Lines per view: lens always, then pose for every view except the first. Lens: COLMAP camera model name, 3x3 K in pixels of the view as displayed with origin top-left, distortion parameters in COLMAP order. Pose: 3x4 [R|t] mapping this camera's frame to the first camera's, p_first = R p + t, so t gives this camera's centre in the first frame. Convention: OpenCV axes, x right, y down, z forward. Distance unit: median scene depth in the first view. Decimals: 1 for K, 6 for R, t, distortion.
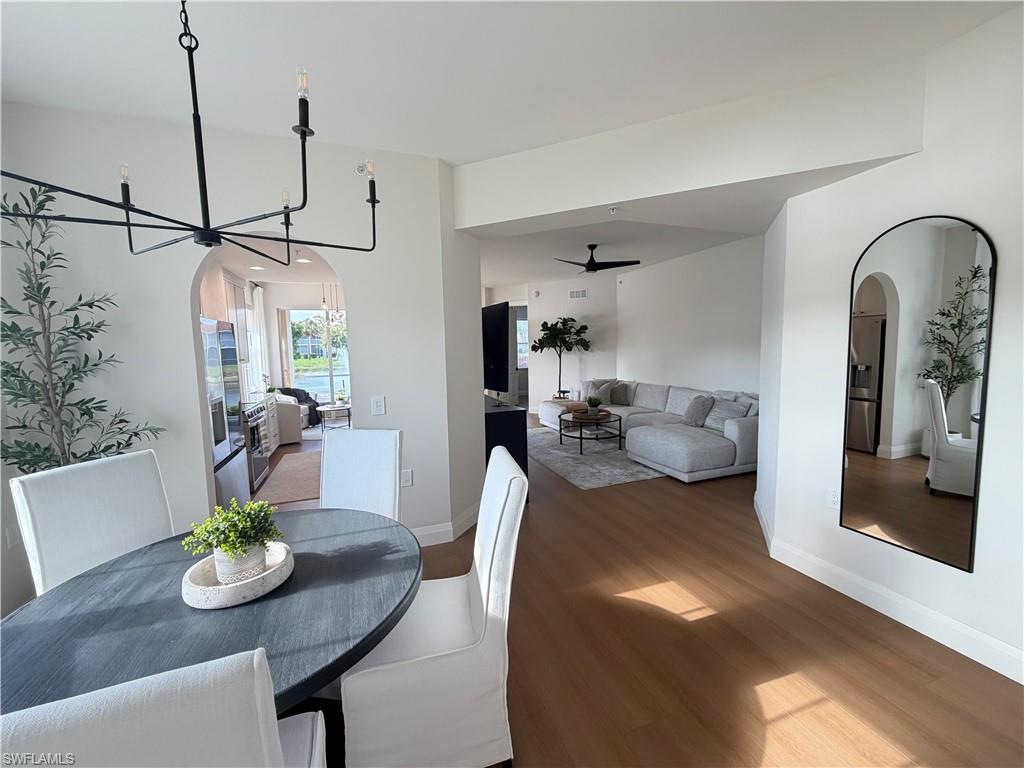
lens RADIAL K [[410.3, 0, 511.4], [0, 410.3, 384.7], [0, 0, 1]] dist [0.001171, 0.000094]
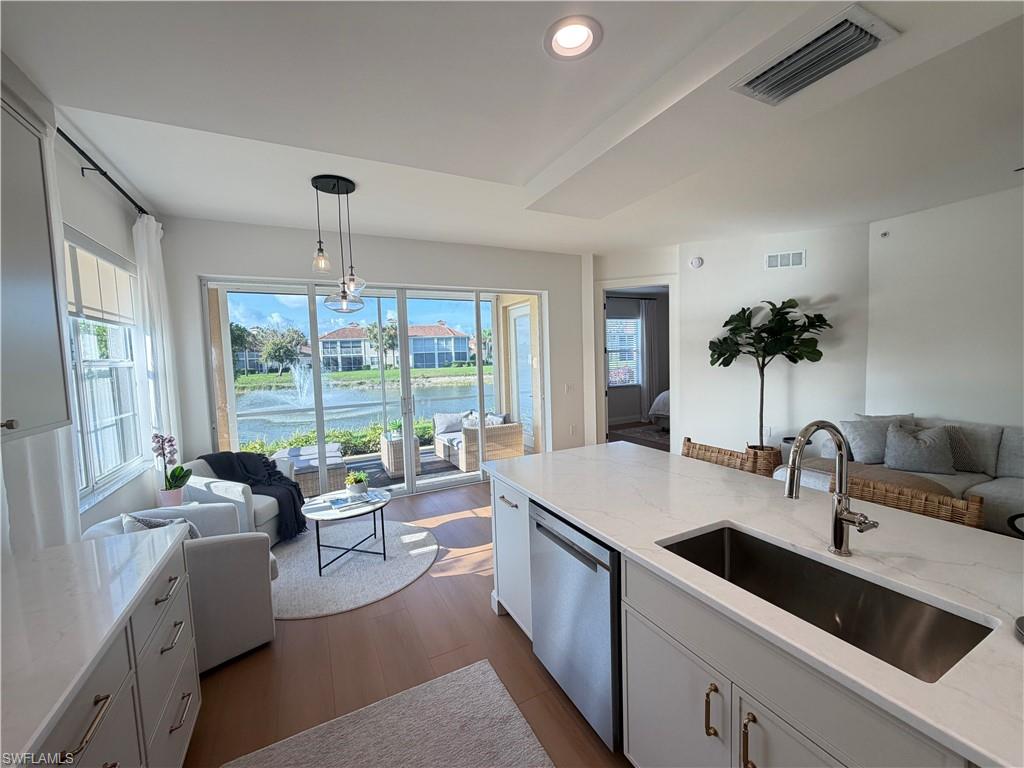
lens RADIAL K [[410.3, 0, 512.1], [0, 410.3, 383.9], [0, 0, 1]] dist [0.001171, 0.000094]
pose [[0.992824, -0.019482, 0.117984, -0.275150], [0.022976, 0.999335, -0.028321, -0.046188], [-0.117354, 0.030829, 0.992611, 0.498716]]
